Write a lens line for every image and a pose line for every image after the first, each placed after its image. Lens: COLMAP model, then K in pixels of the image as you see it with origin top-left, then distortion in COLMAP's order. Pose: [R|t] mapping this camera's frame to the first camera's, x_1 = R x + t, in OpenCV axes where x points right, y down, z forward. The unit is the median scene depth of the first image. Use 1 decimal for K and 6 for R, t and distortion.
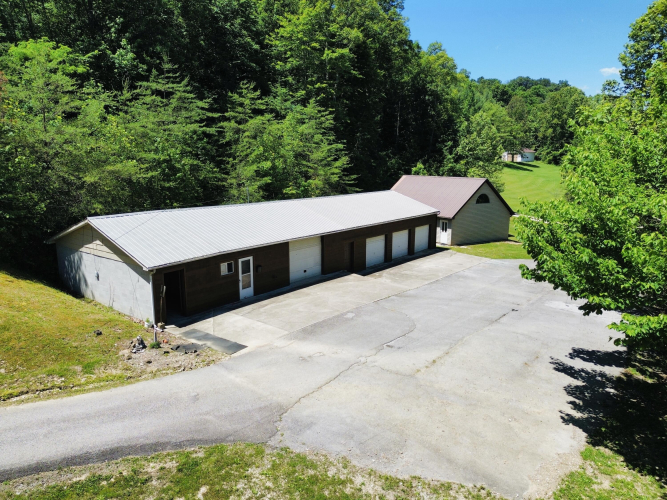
lens RADIAL K [[472.0, 0, 334.1], [0, 472.0, 248.3], [0, 0, 1]] dist [0.064356, -0.056924]
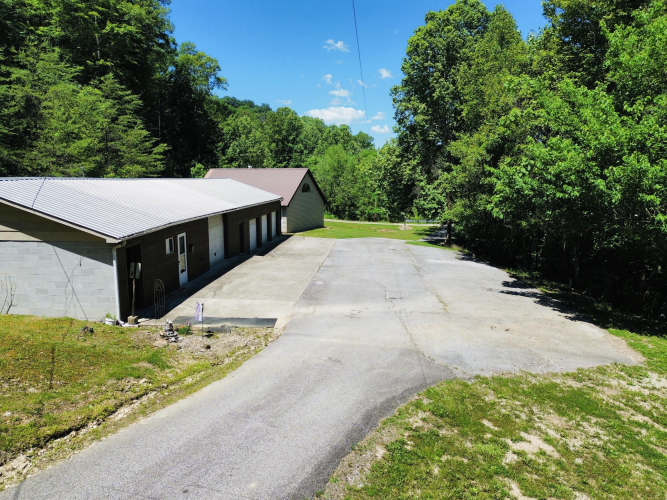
lens RADIAL K [[472.0, 0, 334.1], [0, 472.0, 248.3], [0, 0, 1]] dist [0.064356, -0.056924]
pose [[0.832545, -0.085364, 0.547340, -0.477068], [0.103738, 0.994601, -0.002674, 0.084735], [-0.544157, 0.059006, 0.836906, 0.210792]]
